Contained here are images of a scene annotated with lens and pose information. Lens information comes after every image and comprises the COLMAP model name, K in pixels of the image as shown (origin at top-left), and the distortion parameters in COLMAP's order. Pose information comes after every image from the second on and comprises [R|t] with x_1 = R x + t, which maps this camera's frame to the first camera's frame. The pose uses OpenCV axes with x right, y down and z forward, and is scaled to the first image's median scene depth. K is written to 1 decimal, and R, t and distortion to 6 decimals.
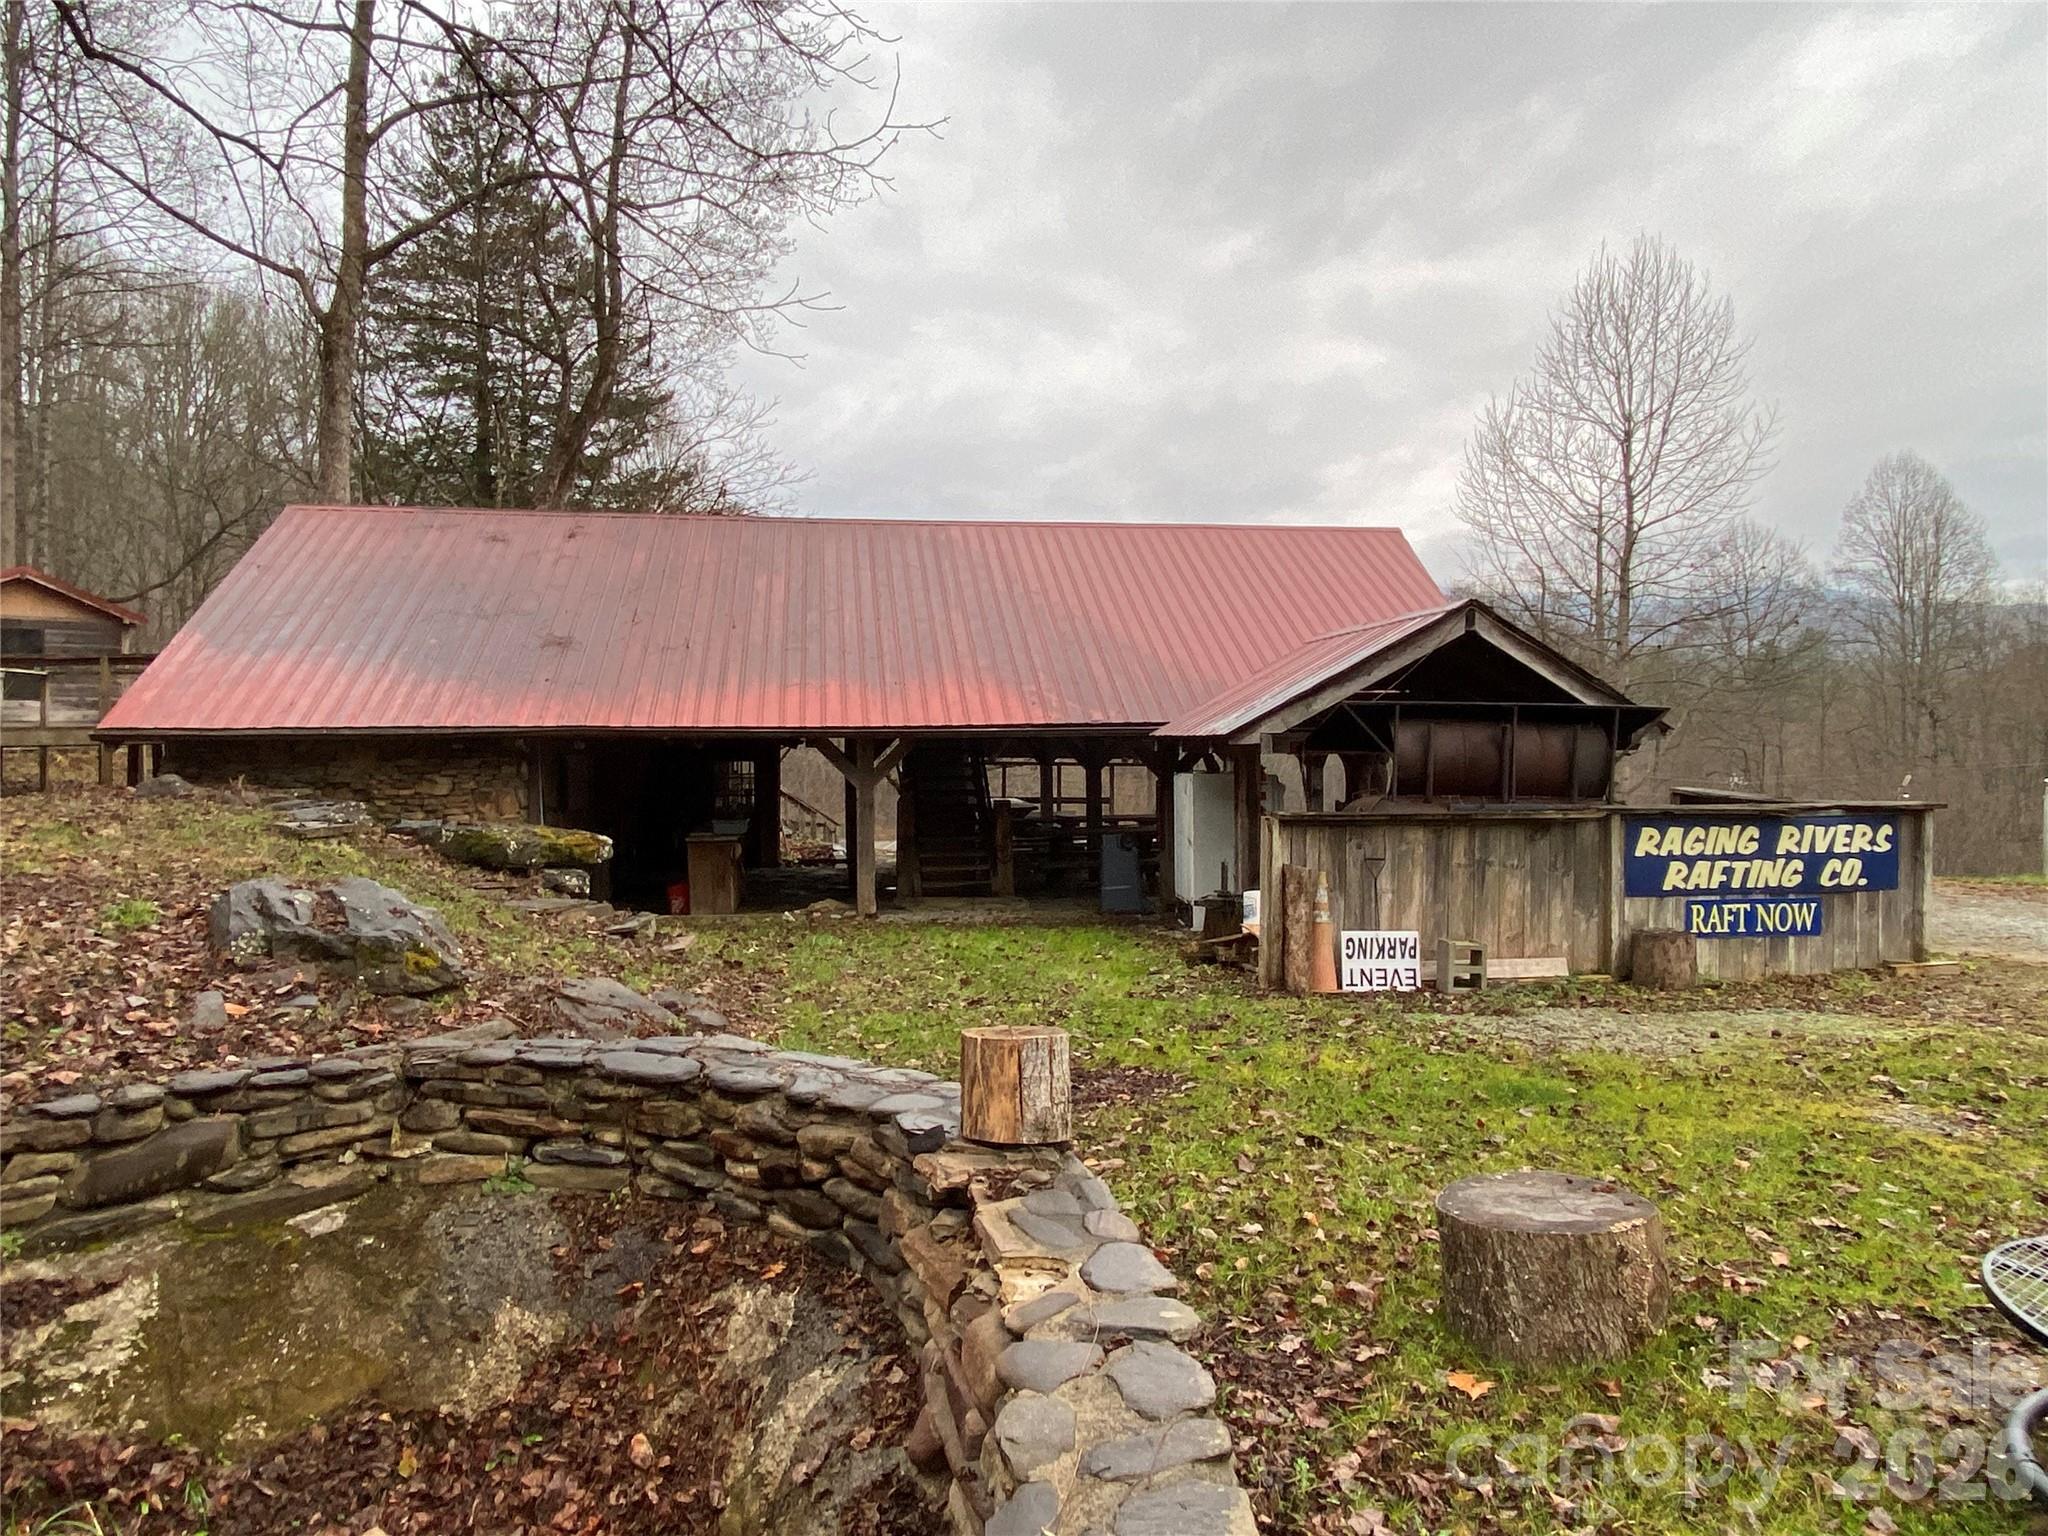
lens RADIAL K [[1354.0, 0, 1024.8], [0, 1354.0, 763.5], [0, 0, 1]] dist [0.009529, -0.002582]
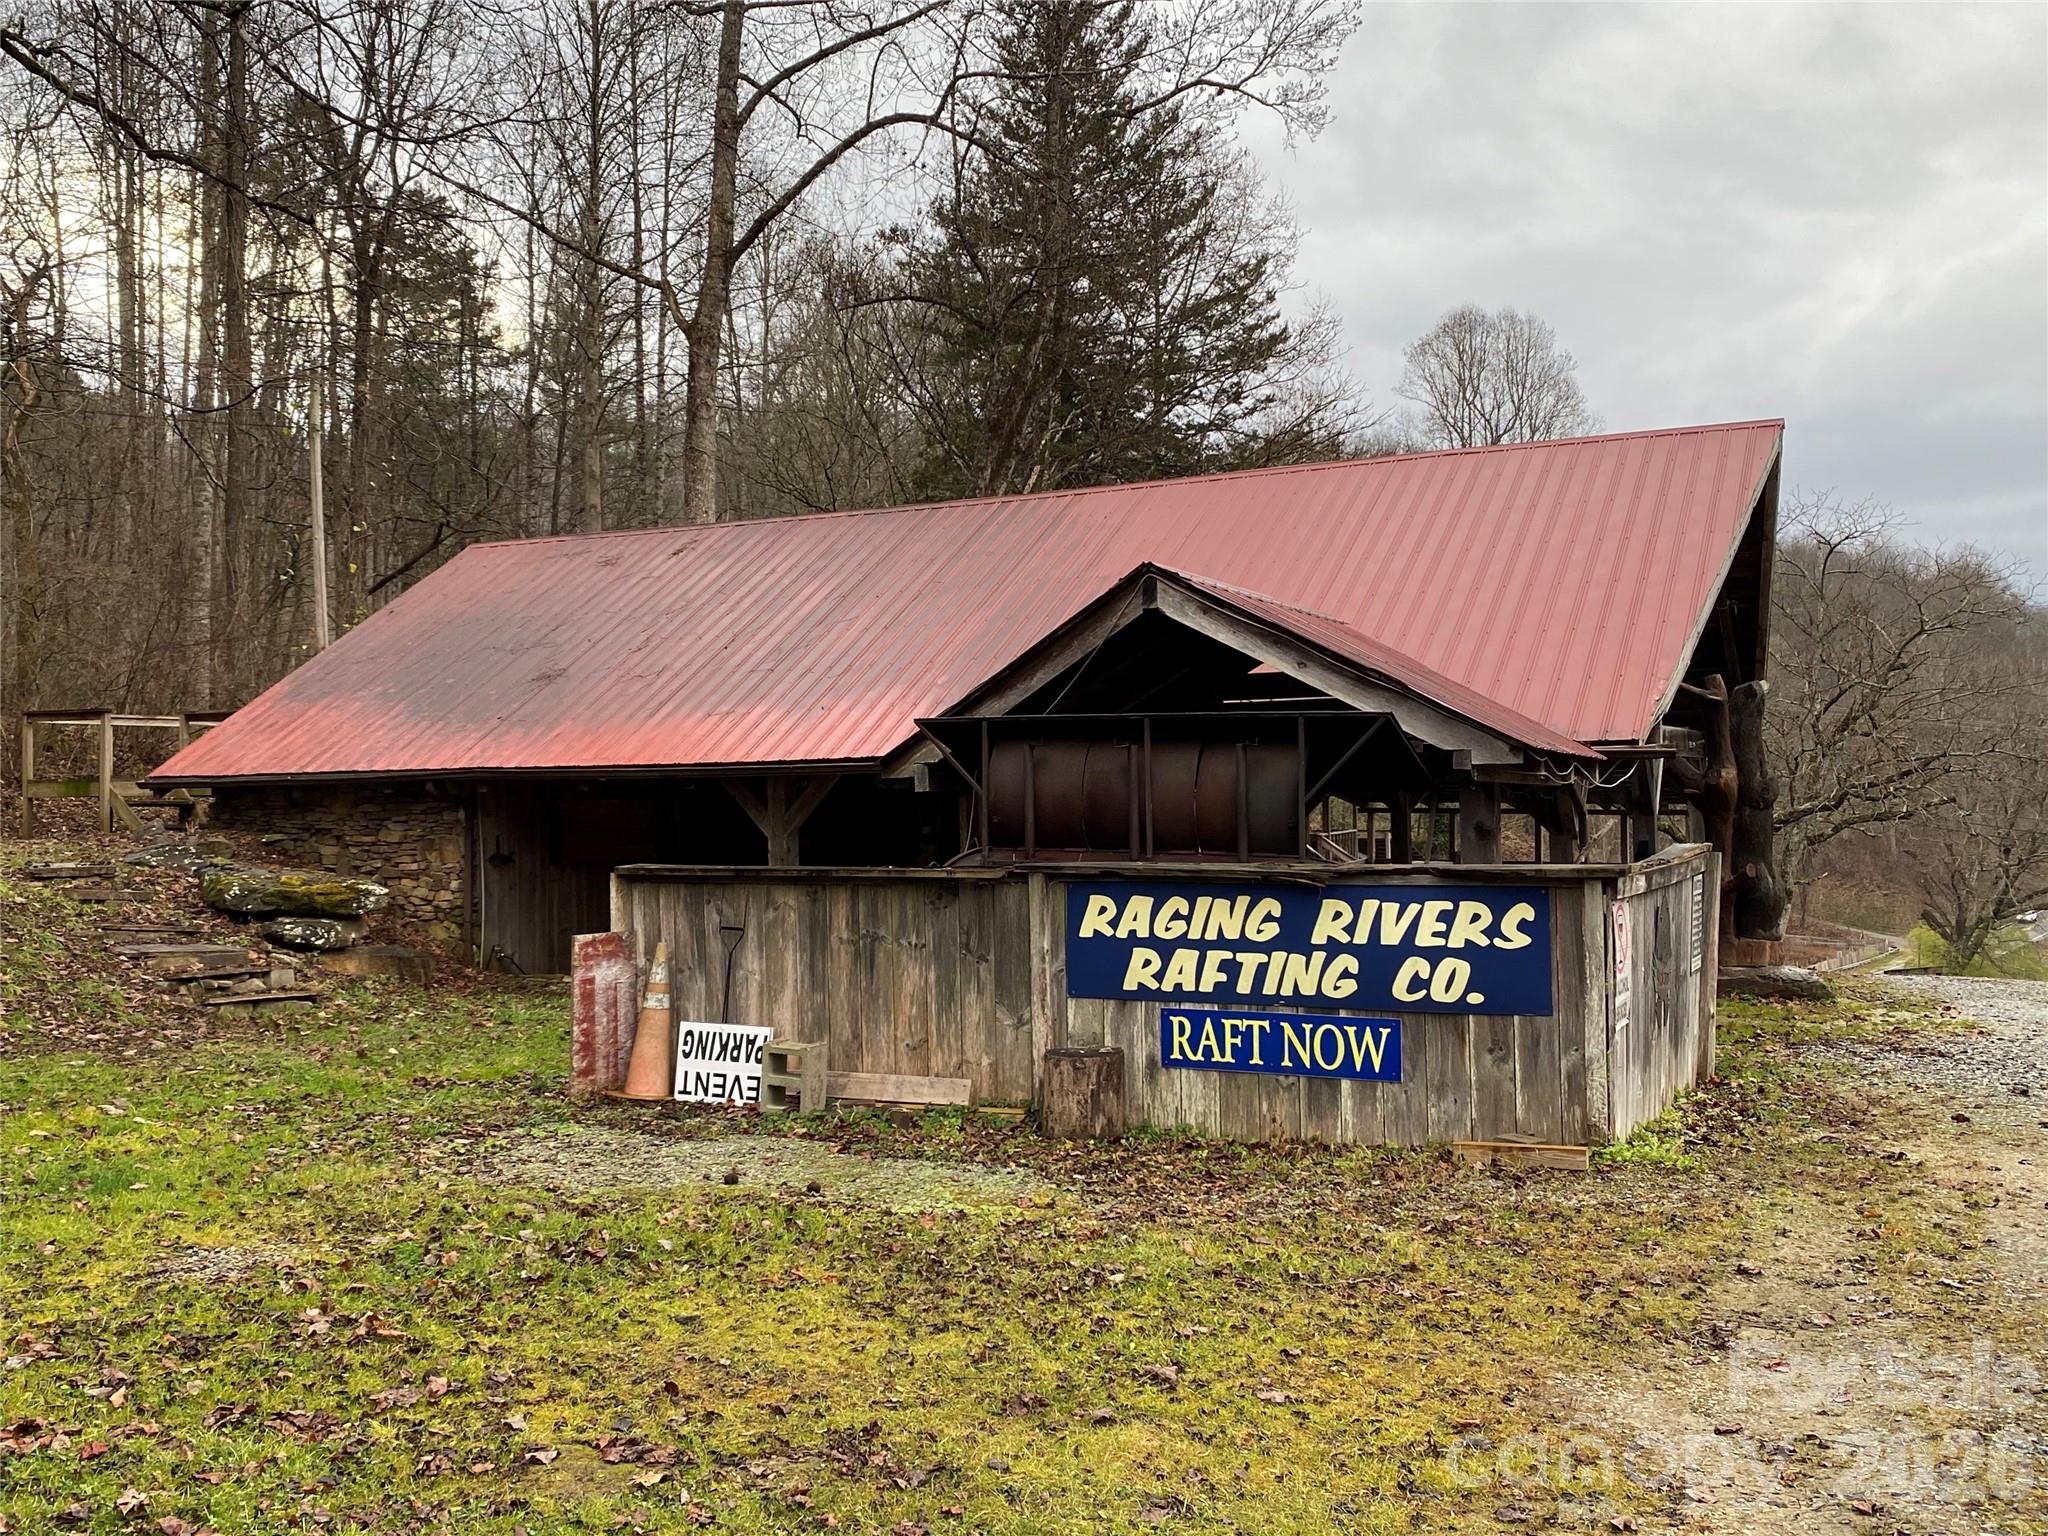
lens RADIAL K [[1825.5, 0, 1025.9], [0, 1825.5, 762.1], [0, 0, 1]] dist [0.188721, -0.000618]
pose [[0.833308, -0.017019, -0.552548, 0.918273], [0.002251, 0.999622, -0.027396, 0.005884], [0.552805, 0.021585, 0.833031, 0.219295]]
